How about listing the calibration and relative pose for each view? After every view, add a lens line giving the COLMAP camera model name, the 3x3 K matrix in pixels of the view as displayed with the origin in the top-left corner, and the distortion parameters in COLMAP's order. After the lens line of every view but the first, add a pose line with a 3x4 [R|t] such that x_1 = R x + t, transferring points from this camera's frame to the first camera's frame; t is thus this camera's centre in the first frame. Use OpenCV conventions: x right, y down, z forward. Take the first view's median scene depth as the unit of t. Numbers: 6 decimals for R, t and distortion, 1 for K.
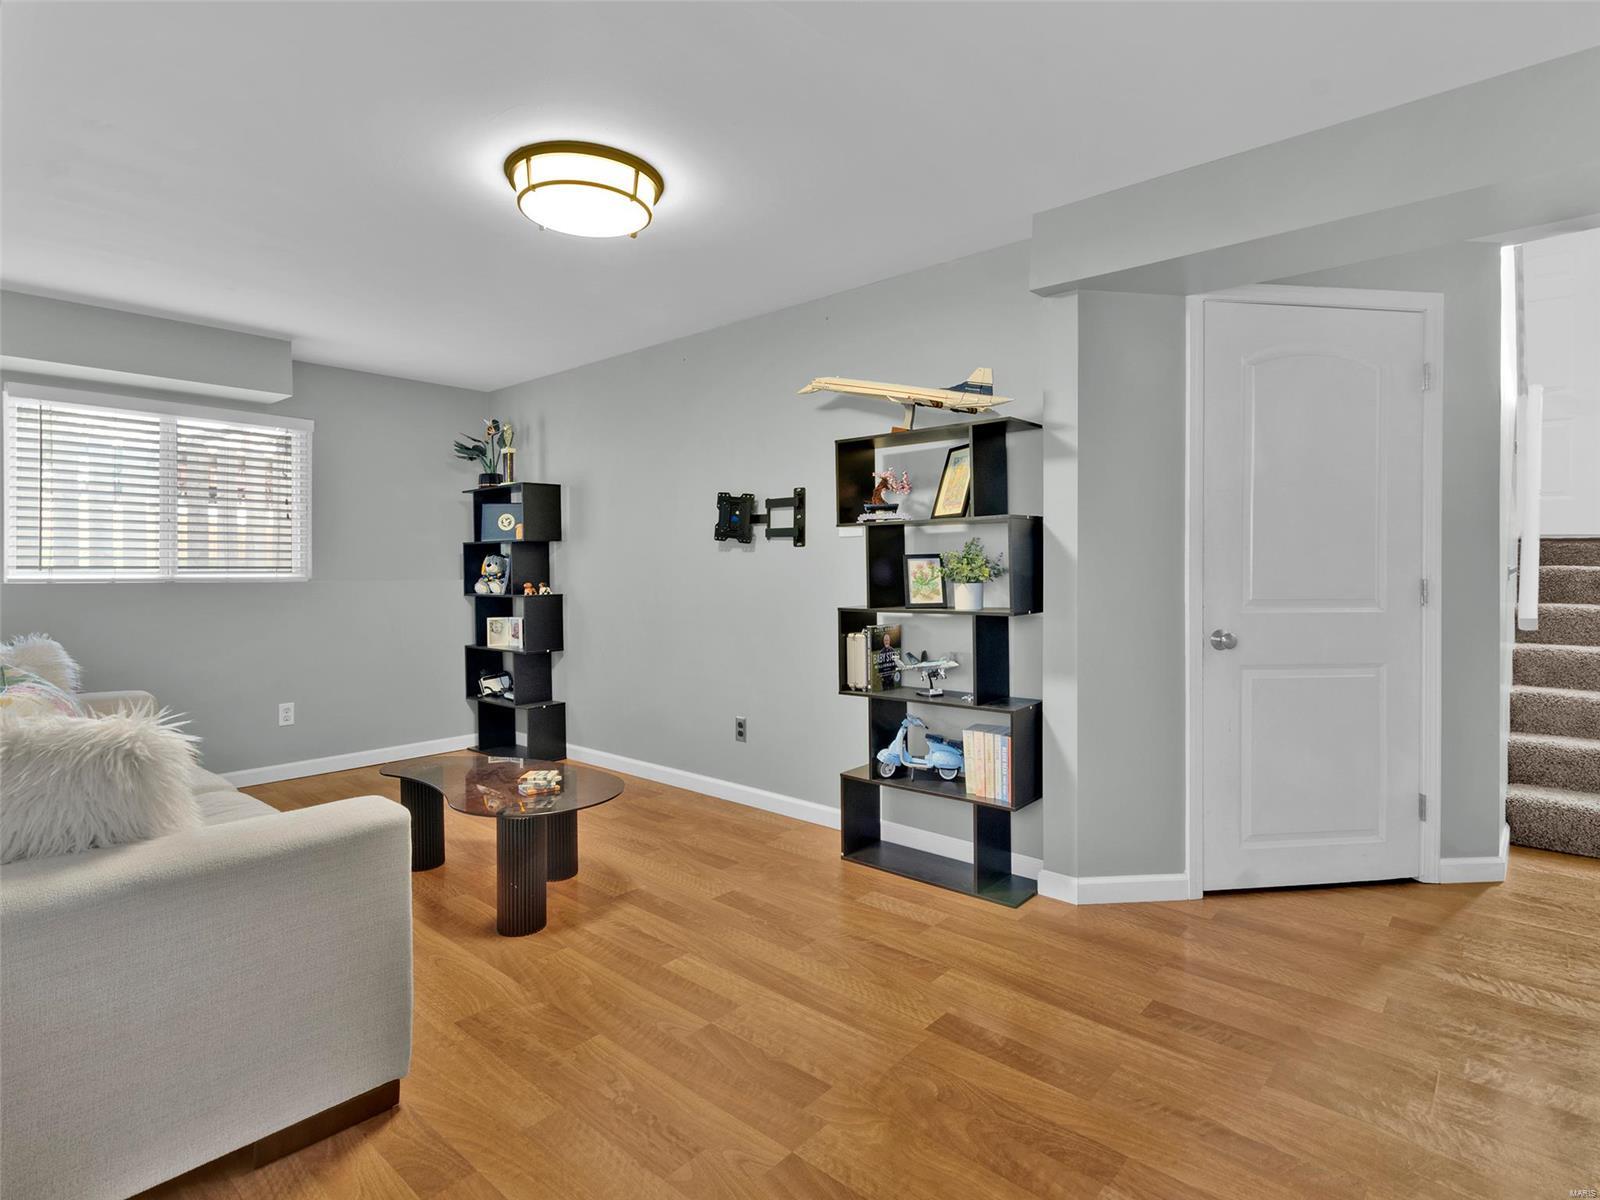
lens RADIAL K [[837.9, 0, 801.3], [0, 837.9, 594.0], [0, 0, 1]] dist [-0.036532, -0.000169]
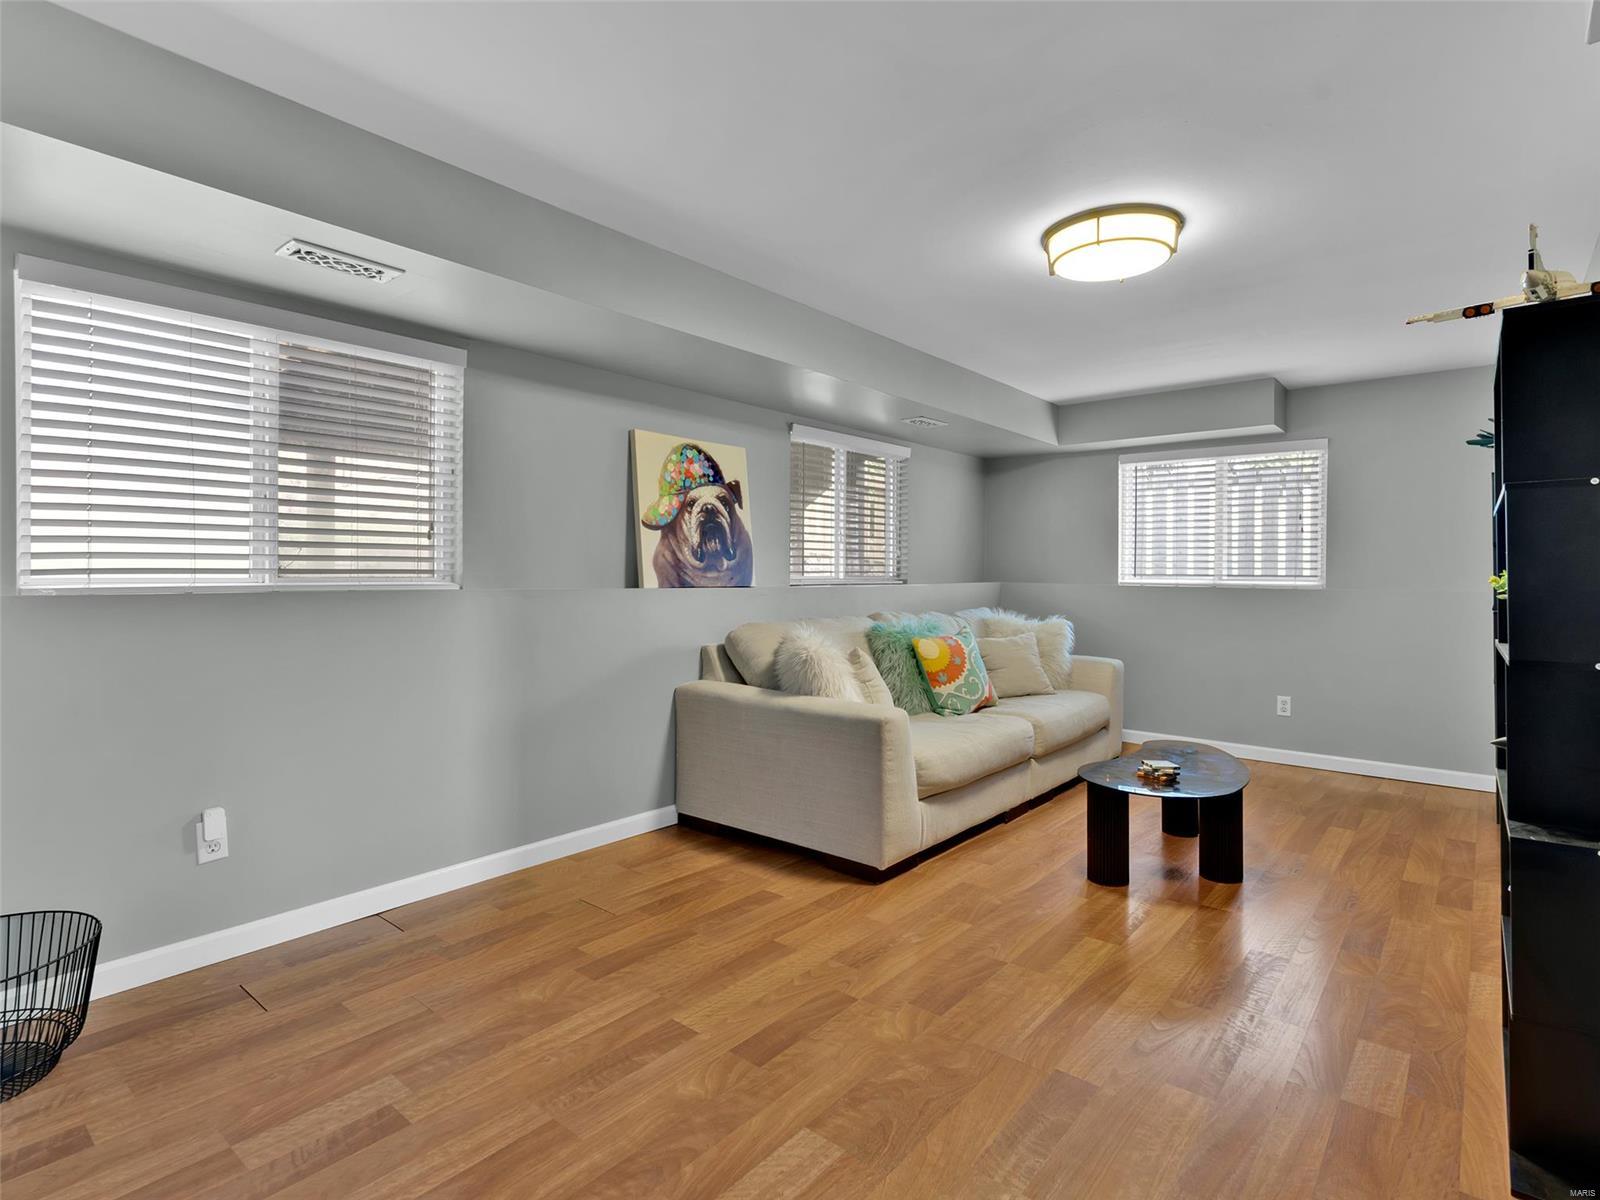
lens RADIAL K [[826.0, 0, 806.9], [0, 826.0, 612.9], [0, 0, 1]] dist [0.005699, 0.000496]
pose [[0.029292, 0.056121, -0.997994, 0.868180], [-0.035170, 0.997862, 0.055082, -0.039365], [0.998952, 0.033486, 0.031203, 0.533374]]
